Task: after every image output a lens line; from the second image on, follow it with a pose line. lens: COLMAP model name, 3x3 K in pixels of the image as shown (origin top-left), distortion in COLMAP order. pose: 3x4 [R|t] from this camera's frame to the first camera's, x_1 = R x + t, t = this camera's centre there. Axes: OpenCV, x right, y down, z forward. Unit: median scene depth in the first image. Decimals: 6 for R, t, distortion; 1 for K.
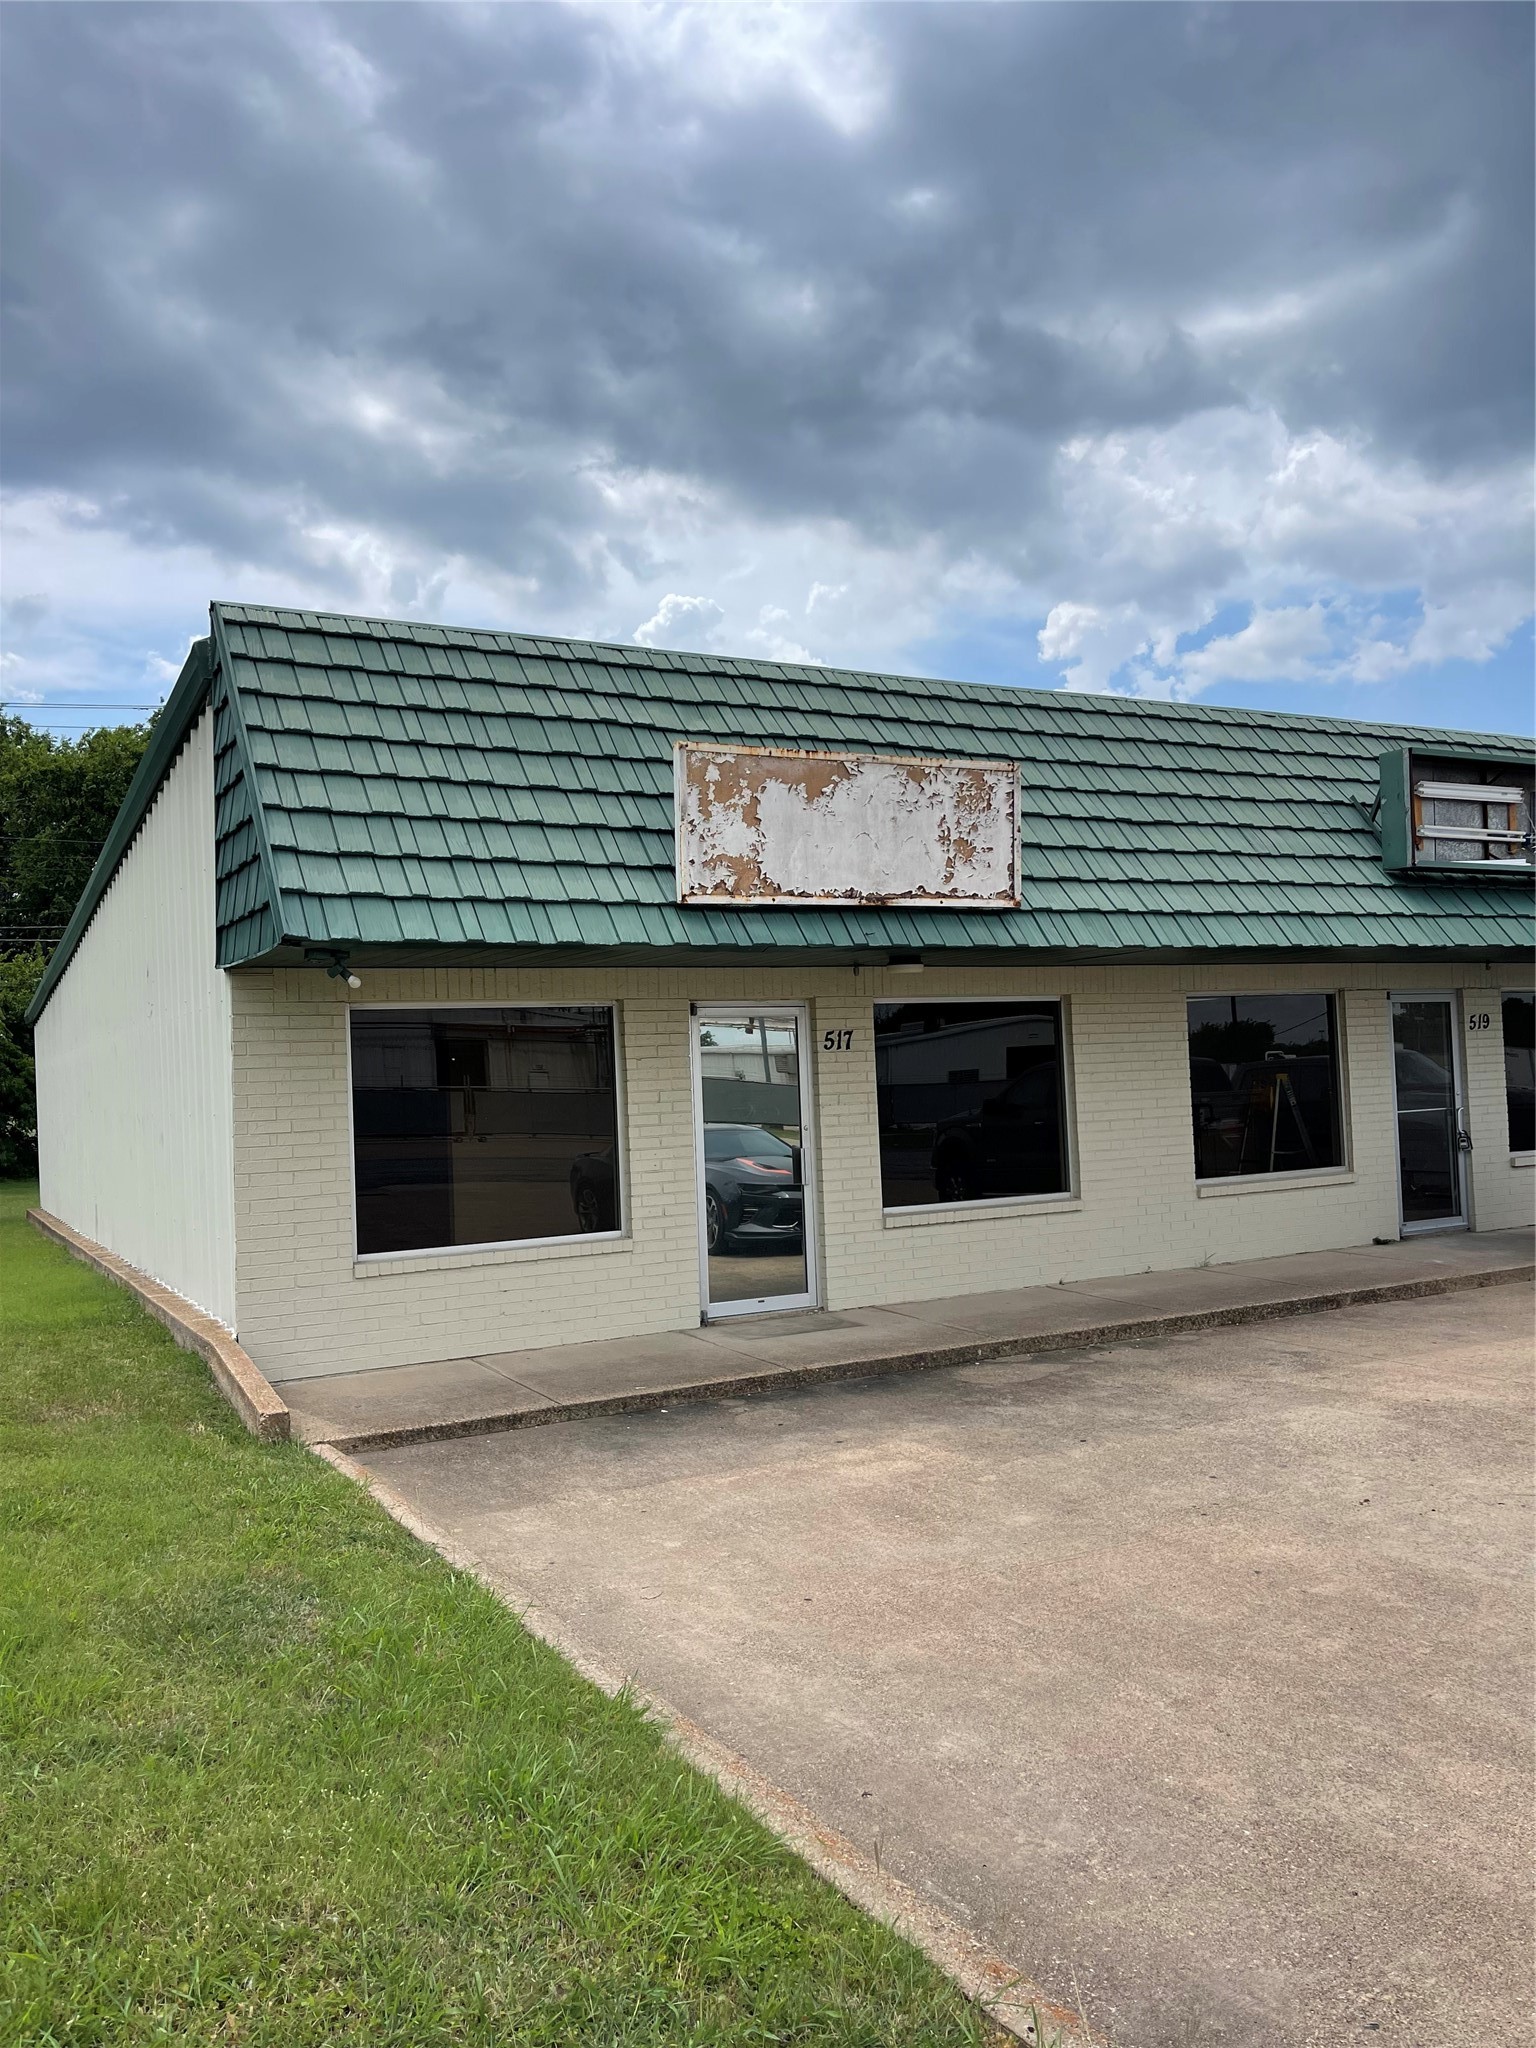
lens RADIAL K [[1582.1, 0, 768.0], [0, 1582.1, 1024.0], [0, 0, 1]] dist [0.029665, -0.005553]
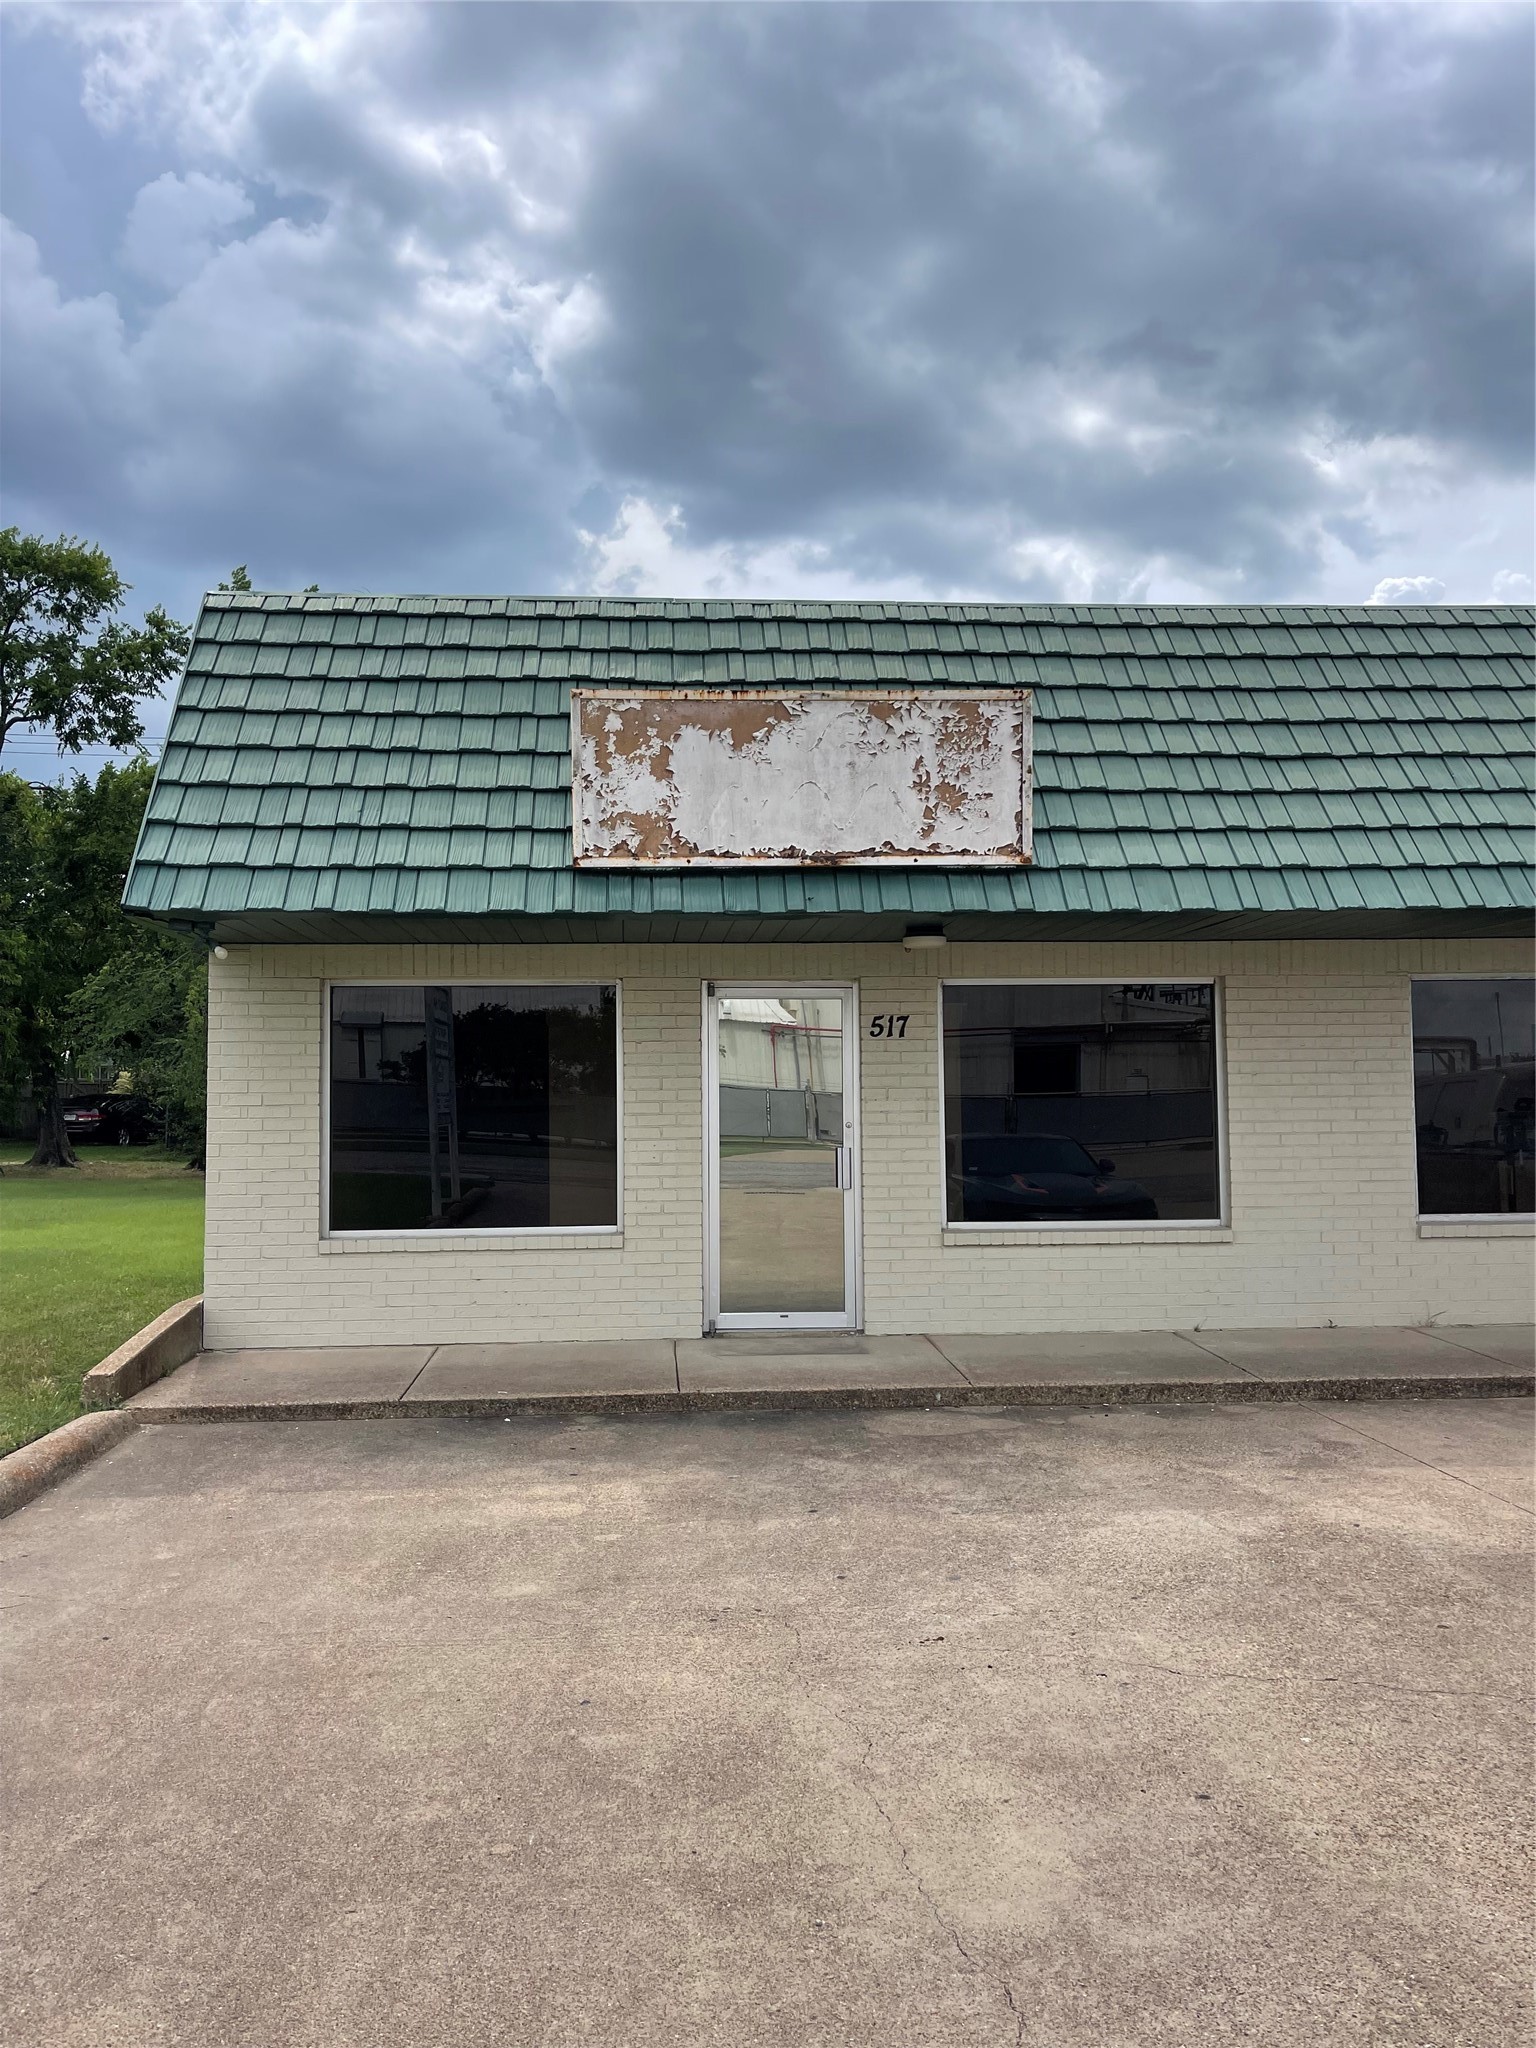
lens RADIAL K [[1582.1, 0, 768.0], [0, 1582.1, 1024.0], [0, 0, 1]] dist [0.029665, -0.005553]
pose [[0.906276, 0.009815, -0.422572, 0.412982], [-0.012843, 0.999908, -0.004319, 0.015960], [0.422491, 0.009342, 0.906319, 0.209264]]
